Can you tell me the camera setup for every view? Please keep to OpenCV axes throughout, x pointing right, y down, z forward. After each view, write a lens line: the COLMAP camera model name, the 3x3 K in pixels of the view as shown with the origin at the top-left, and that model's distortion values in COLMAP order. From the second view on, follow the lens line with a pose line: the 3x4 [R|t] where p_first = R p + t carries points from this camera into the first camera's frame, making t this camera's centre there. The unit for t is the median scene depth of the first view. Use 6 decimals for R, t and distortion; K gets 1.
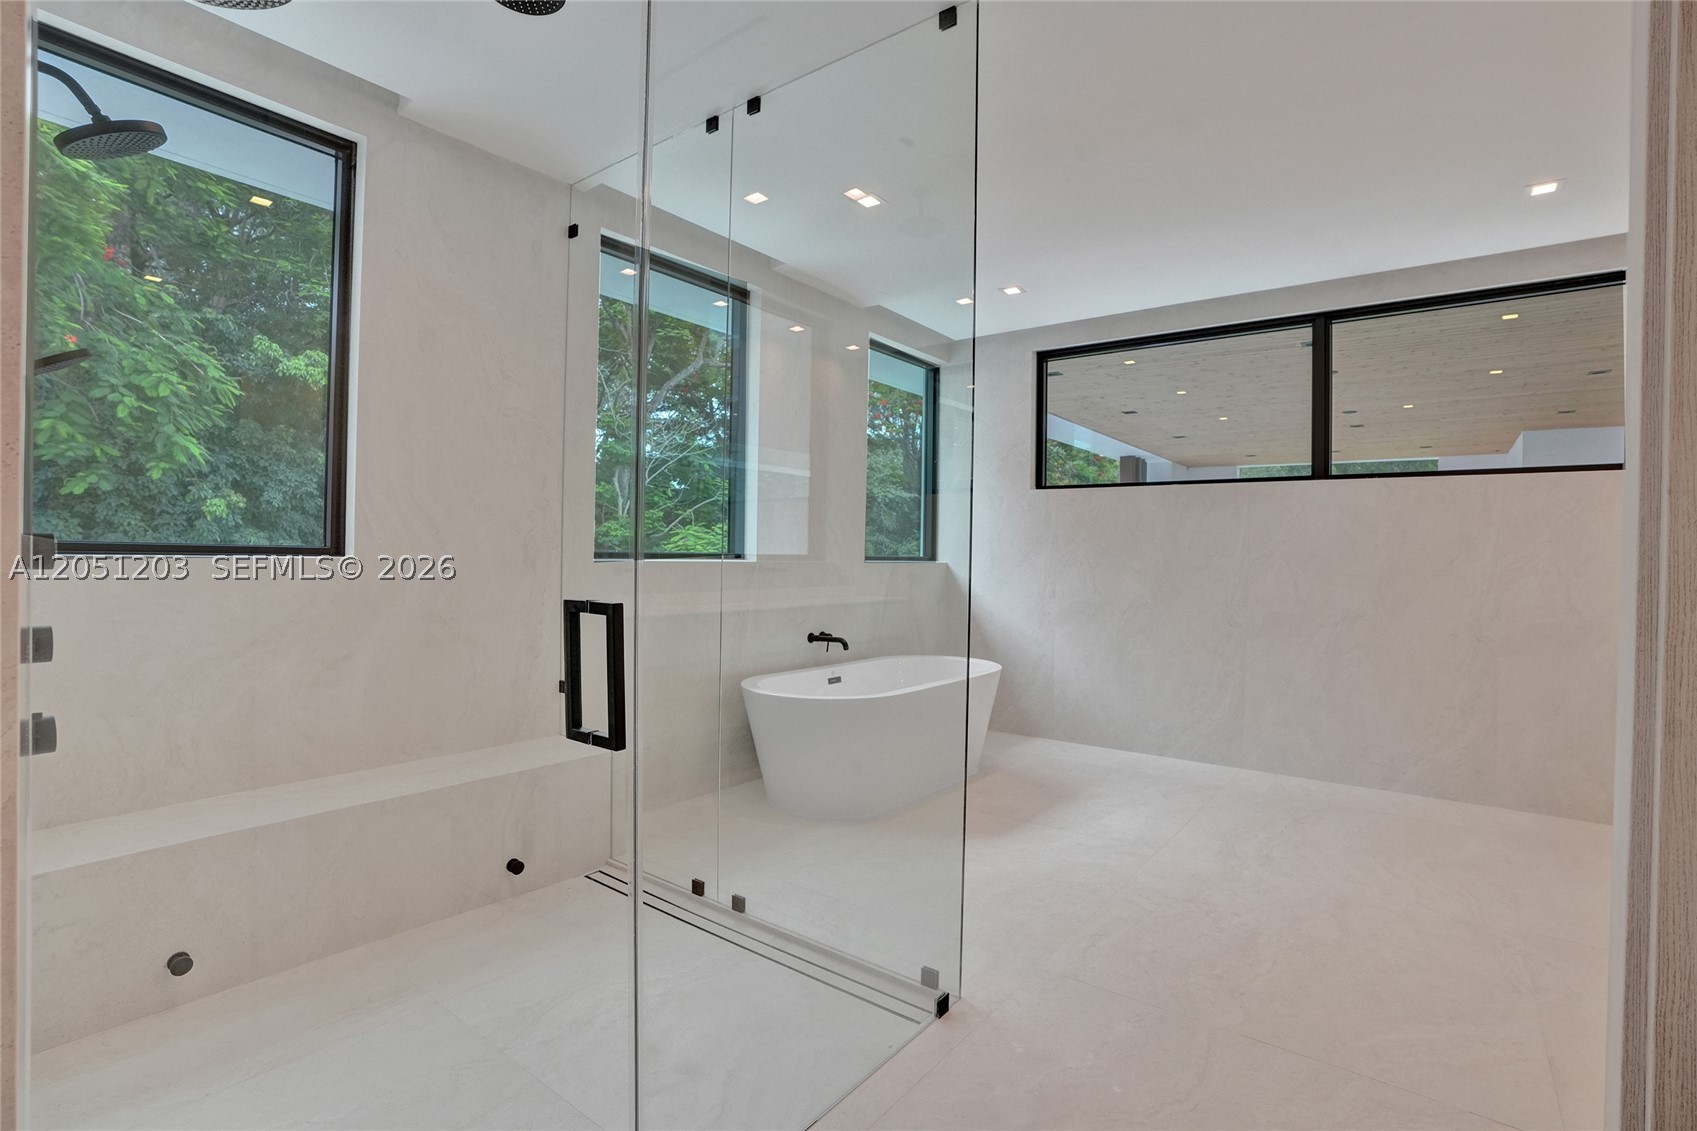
lens RADIAL K [[796.0, 0, 848.5], [0, 796.0, 565.5], [0, 0, 1]] dist [-0.063071, 0.031117]
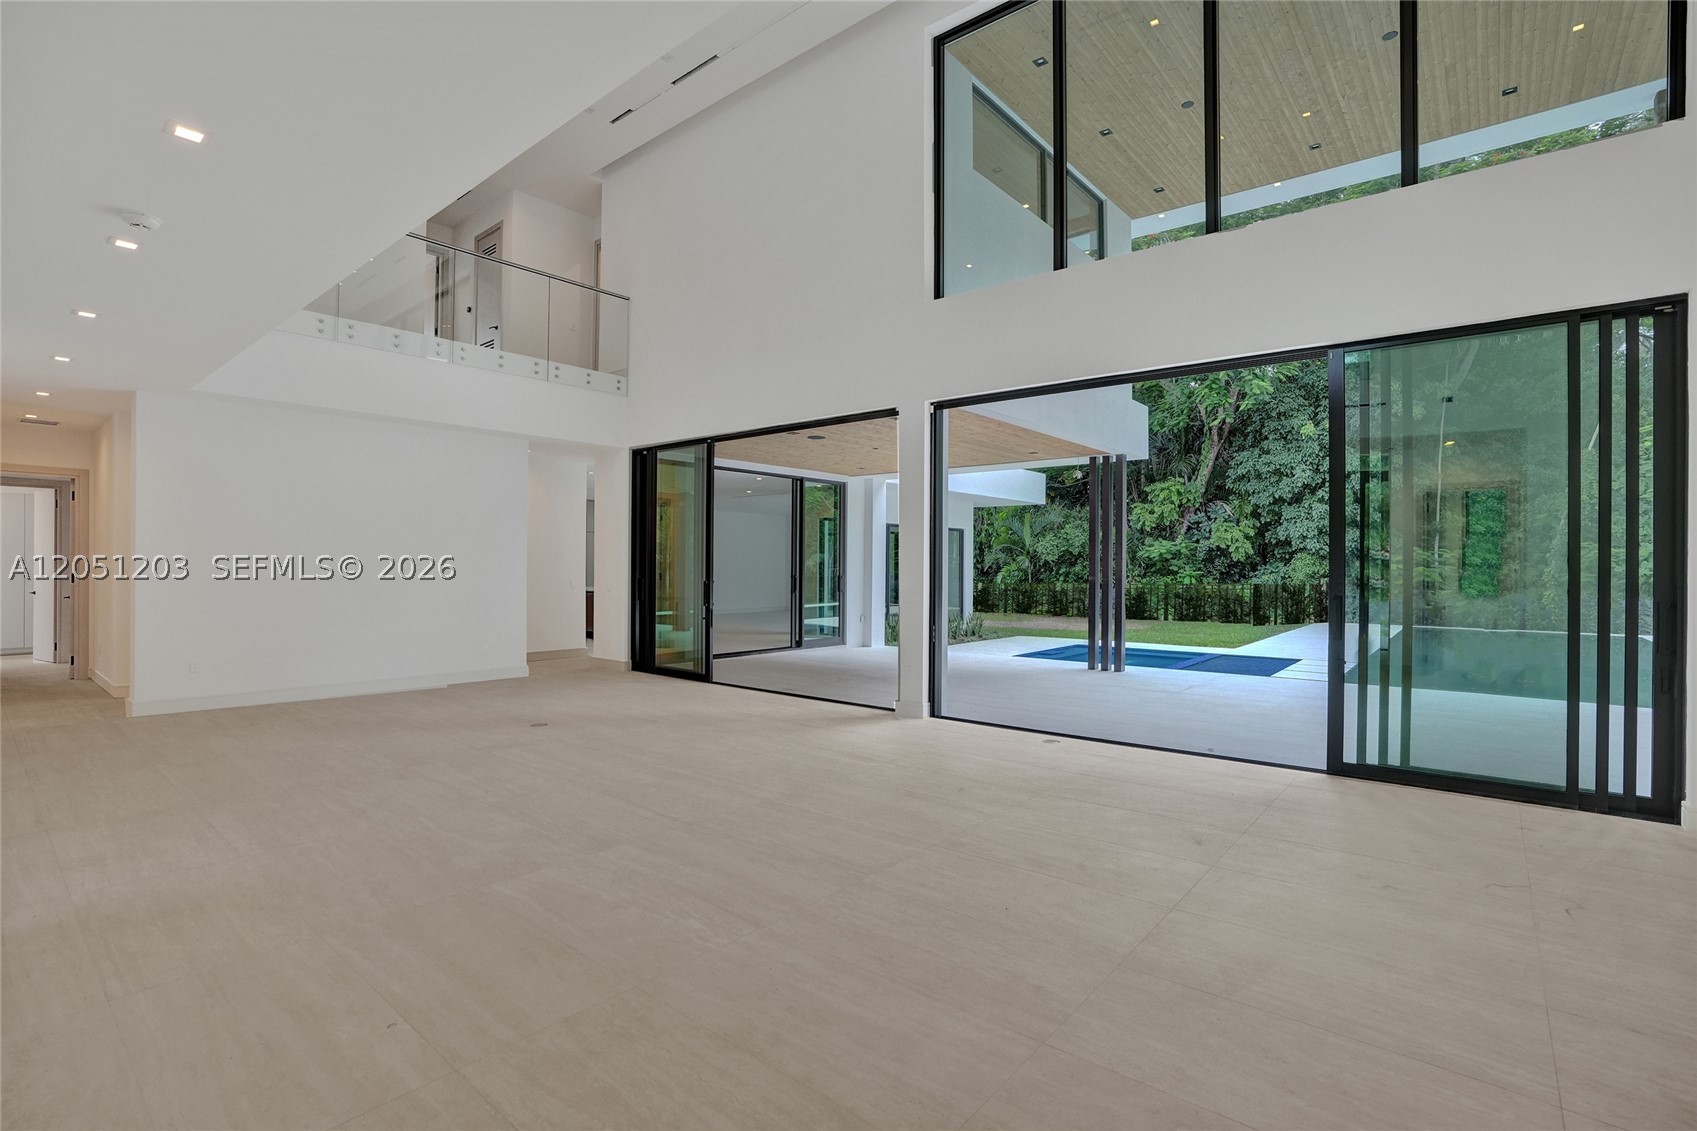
lens RADIAL K [[777.3, 0, 854.3], [0, 777.3, 561.8], [0, 0, 1]] dist [-0.057331, 0.021230]
pose [[-0.036029, -0.018093, -0.999187, 1.706363], [-0.019569, 0.999657, -0.017396, 0.540778], [0.999159, 0.018926, -0.036371, 0.349754]]
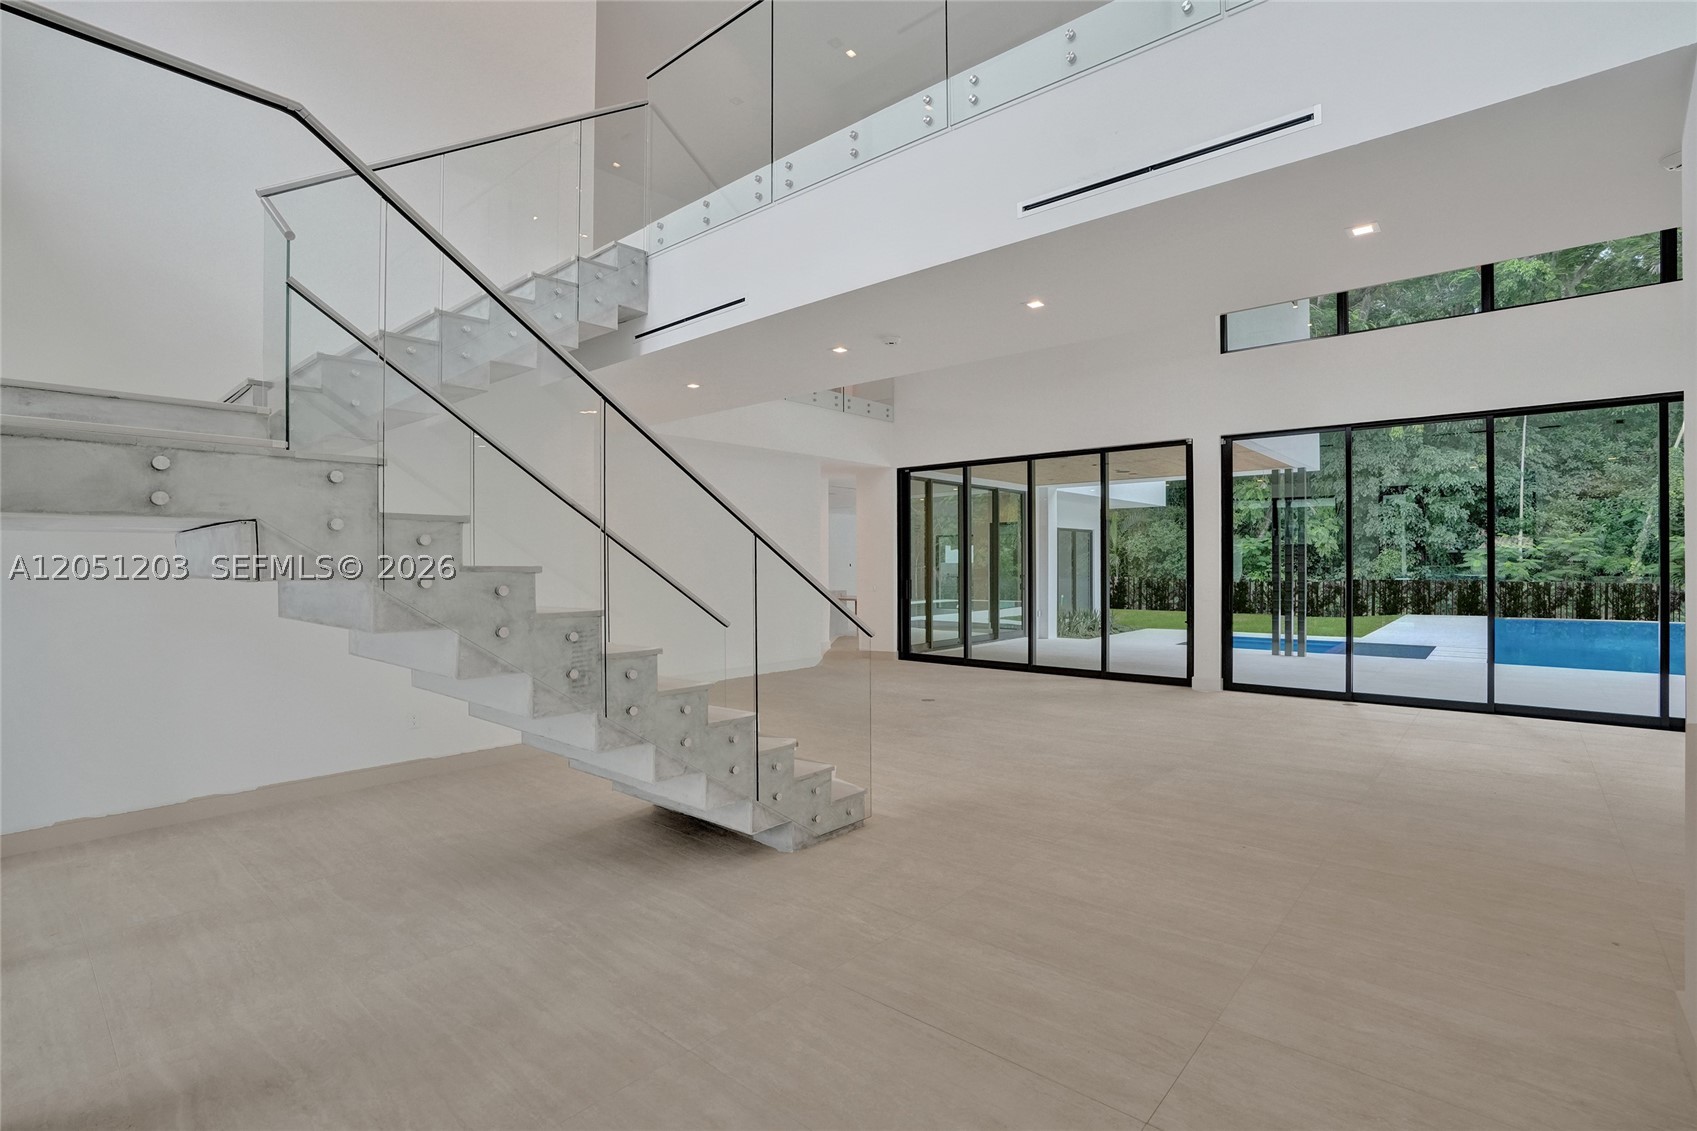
lens RADIAL K [[777.3, 0, 854.3], [0, 777.3, 561.8], [0, 0, 1]] dist [-0.057331, 0.021230]
pose [[-0.058175, -0.014163, -0.998206, 1.969274], [-0.010170, 0.999856, -0.013594, 0.539953], [0.998255, 0.009361, -0.058311, -0.122671]]
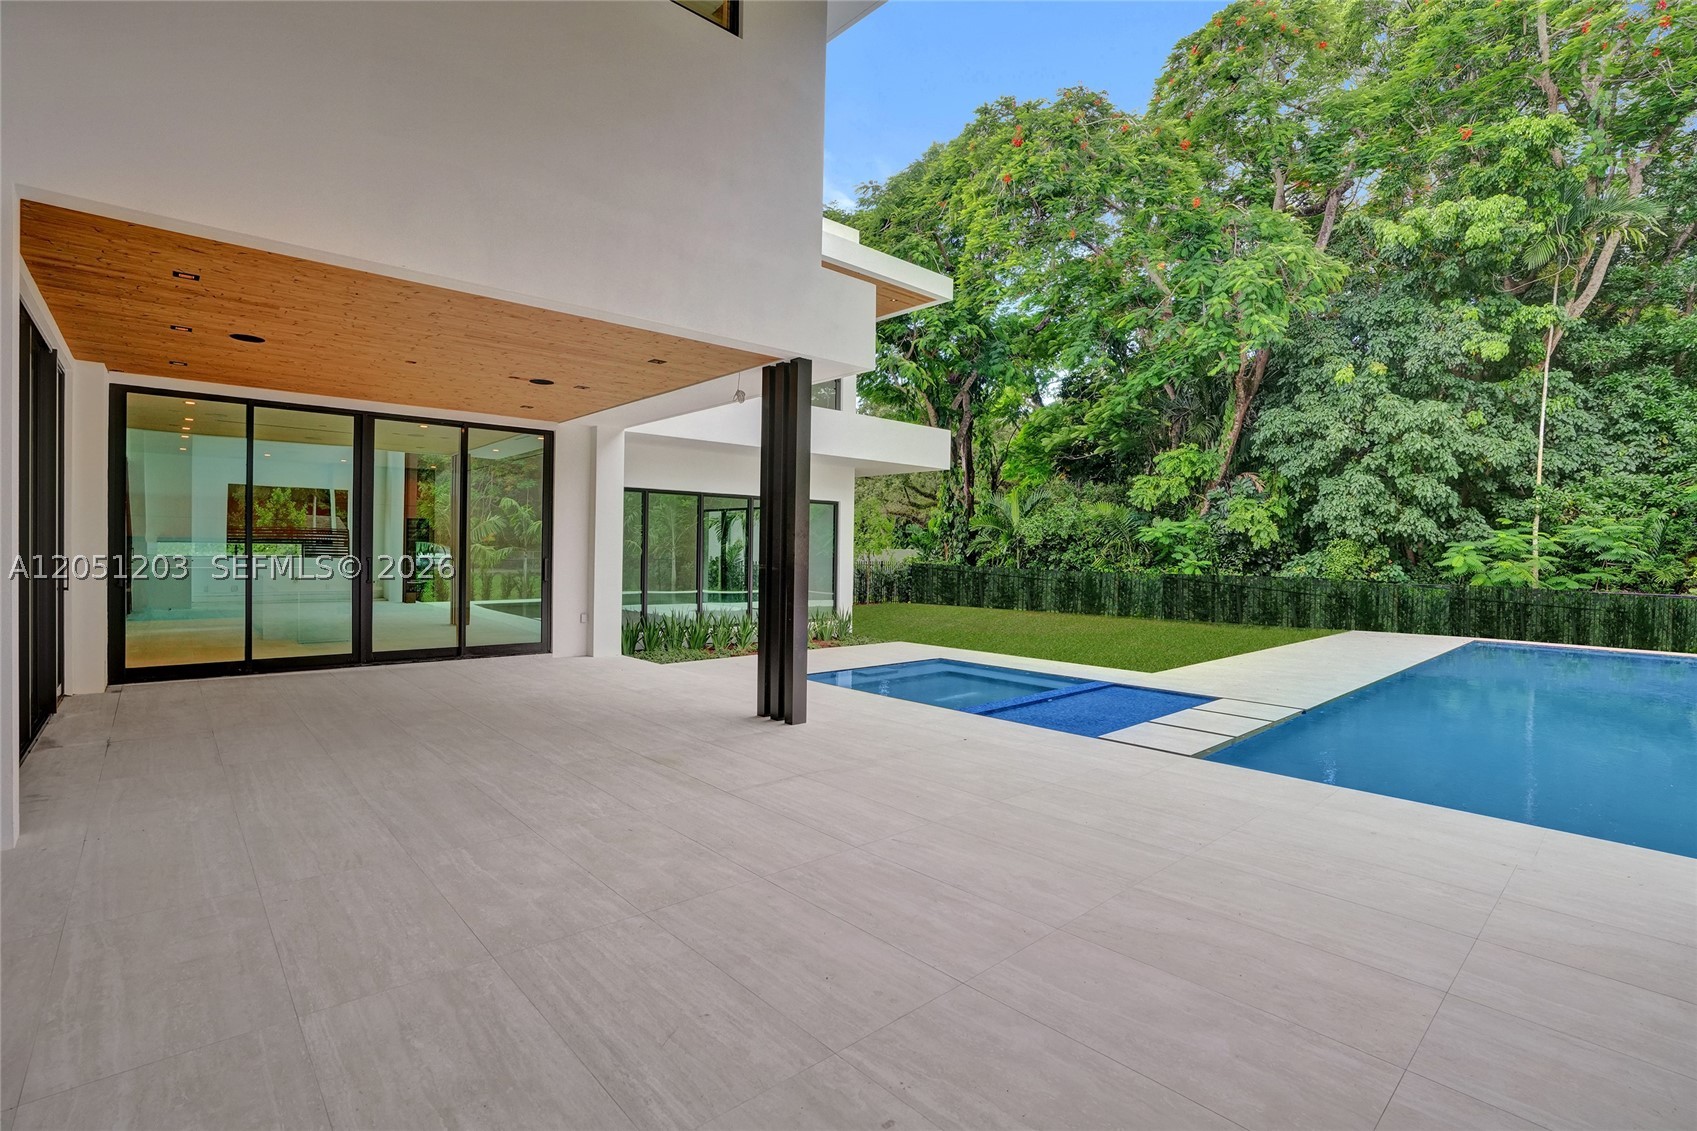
lens RADIAL K [[777.3, 0, 854.3], [0, 777.3, 561.8], [0, 0, 1]] dist [-0.057331, 0.021230]
pose [[-0.171471, 0.000123, -0.985189, 1.027505], [-0.034930, 0.999371, 0.006204, 0.521688], [0.984570, 0.035476, -0.171359, 1.094747]]
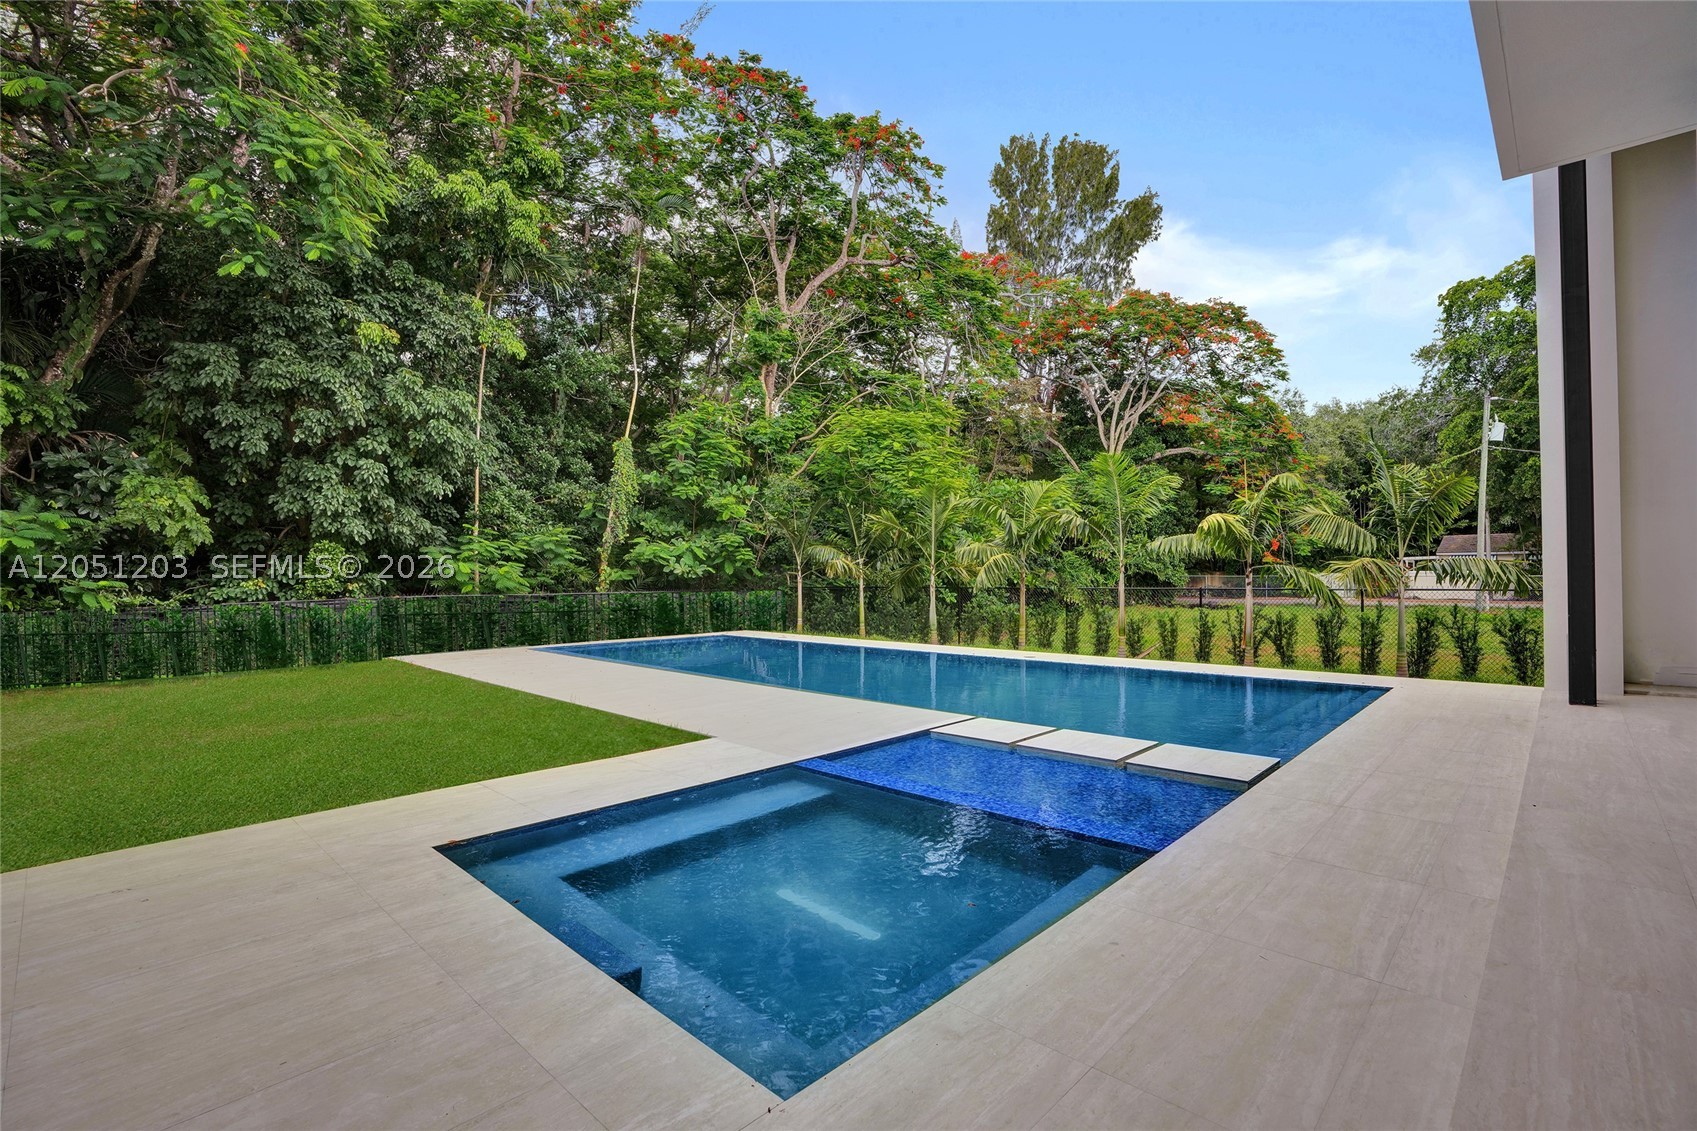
lens RADIAL K [[777.3, 0, 854.3], [0, 777.3, 561.8], [0, 0, 1]] dist [-0.057331, 0.021230]
pose [[0.994692, -0.023488, -0.100178, -0.387737], [0.021185, 0.999488, -0.023990, 0.531729], [0.100690, 0.021740, 0.994680, 0.399765]]
